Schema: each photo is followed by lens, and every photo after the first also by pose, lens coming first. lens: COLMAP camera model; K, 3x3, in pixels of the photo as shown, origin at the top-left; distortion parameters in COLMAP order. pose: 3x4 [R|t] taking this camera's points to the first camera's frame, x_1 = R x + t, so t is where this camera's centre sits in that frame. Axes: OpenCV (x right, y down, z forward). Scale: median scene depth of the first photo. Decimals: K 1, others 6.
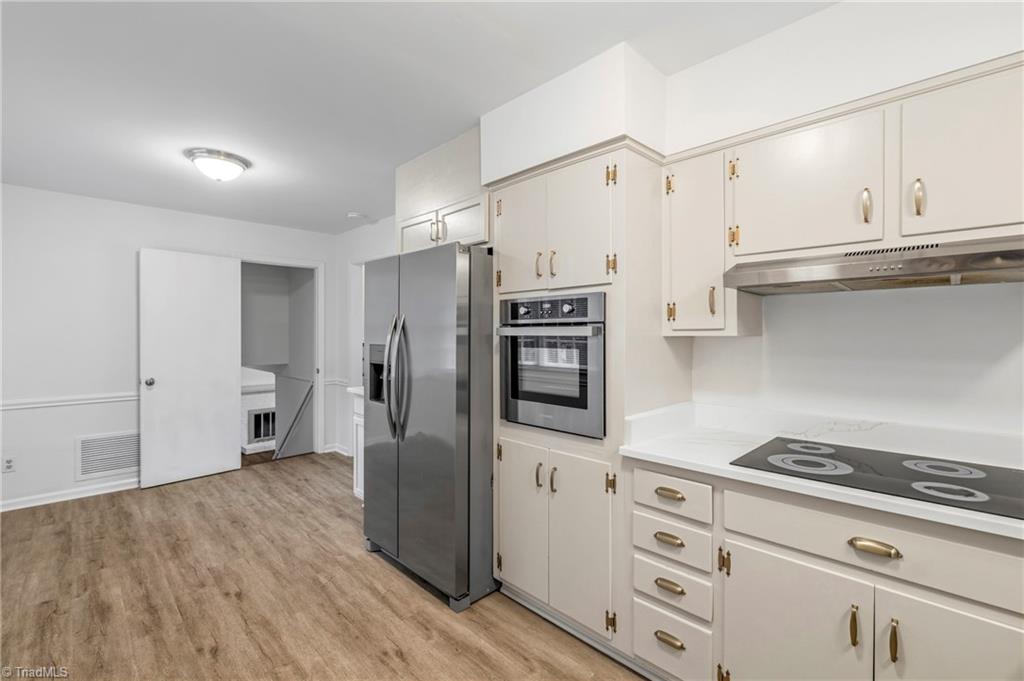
lens RADIAL K [[446.3, 0, 508.4], [0, 446.3, 341.2], [0, 0, 1]] dist [-0.001358, -0.000222]
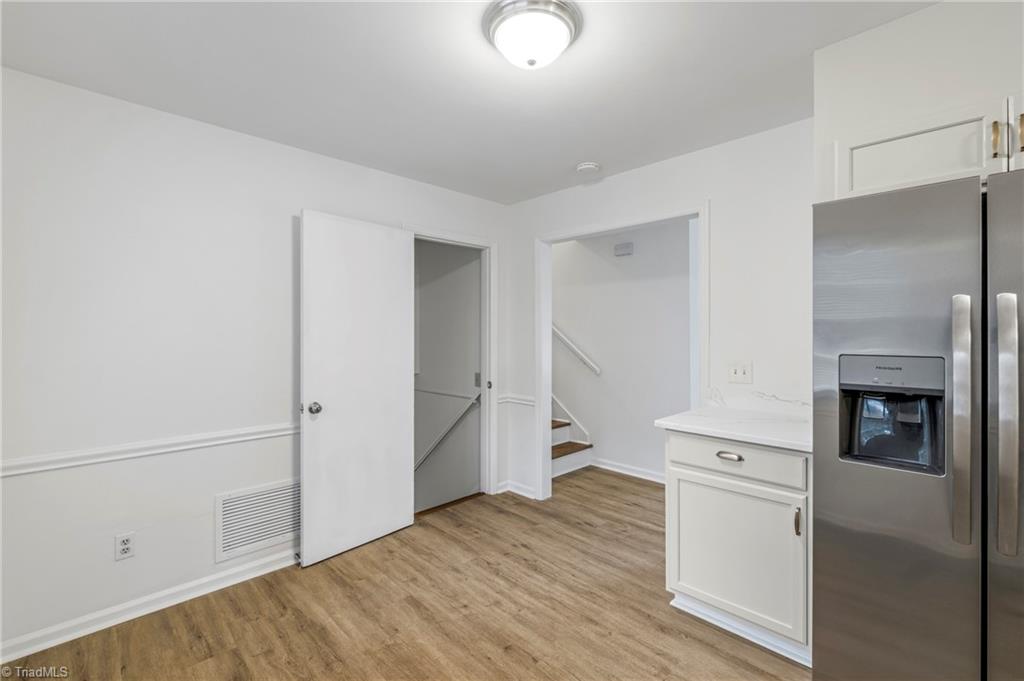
lens RADIAL K [[446.3, 0, 517.0], [0, 446.3, 333.0], [0, 0, 1]] dist [-0.001358, -0.000222]
pose [[0.999955, -0.007409, -0.005965, -0.494039], [0.007298, 0.999804, -0.018392, -0.008028], [0.006100, 0.018348, 0.999813, 0.323081]]
